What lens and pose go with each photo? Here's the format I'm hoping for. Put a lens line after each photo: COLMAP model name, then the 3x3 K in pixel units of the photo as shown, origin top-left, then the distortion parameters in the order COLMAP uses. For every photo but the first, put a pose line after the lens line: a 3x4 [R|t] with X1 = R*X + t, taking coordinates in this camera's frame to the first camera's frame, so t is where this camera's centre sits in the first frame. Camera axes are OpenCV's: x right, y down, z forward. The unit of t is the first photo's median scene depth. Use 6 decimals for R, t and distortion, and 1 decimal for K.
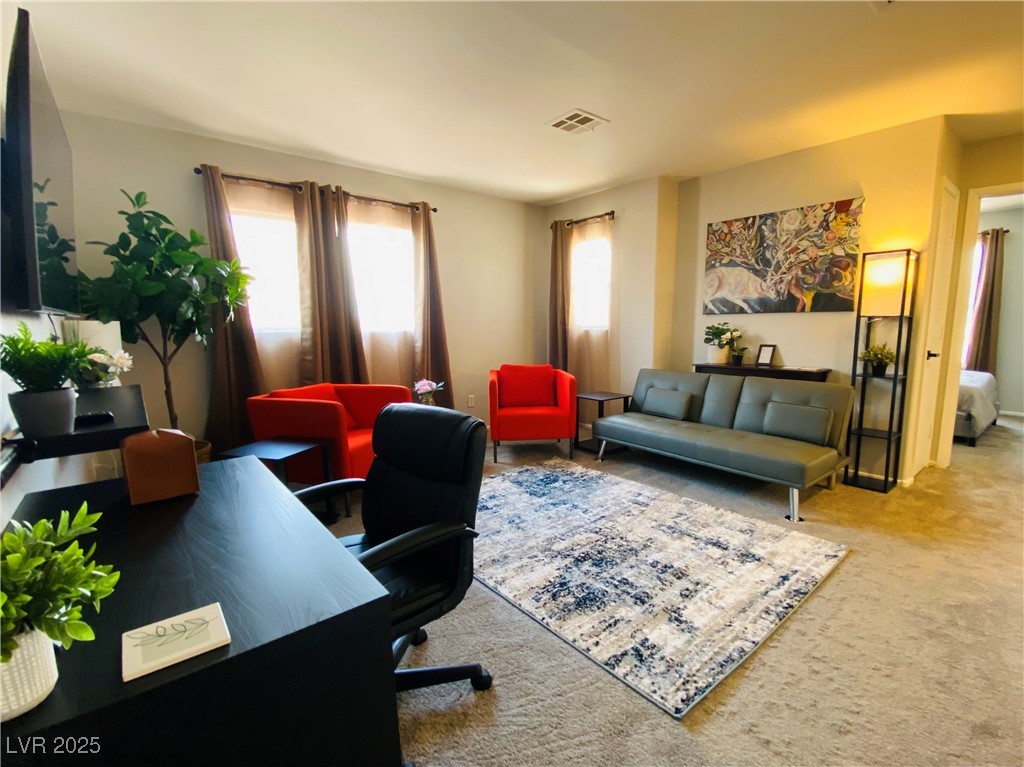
lens RADIAL K [[469.9, 0, 513.7], [0, 469.9, 399.6], [0, 0, 1]] dist [0.034363, -0.032816]
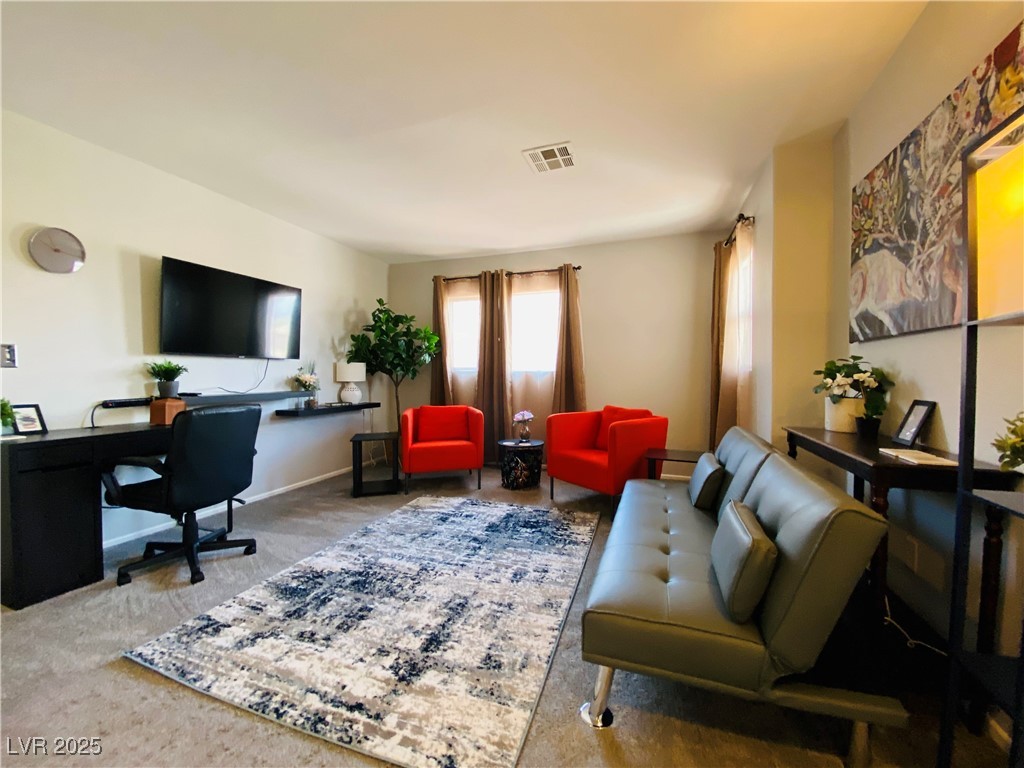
lens RADIAL K [[399.5, 0, 512.0], [0, 399.5, 384.0], [0, 0, 1]] dist [0.011769, -0.012631]
pose [[0.504541, 0.027644, -0.862945, 0.729698], [-0.138664, 0.989107, -0.049388, -0.063007], [0.852180, 0.144578, 0.502878, 0.508646]]
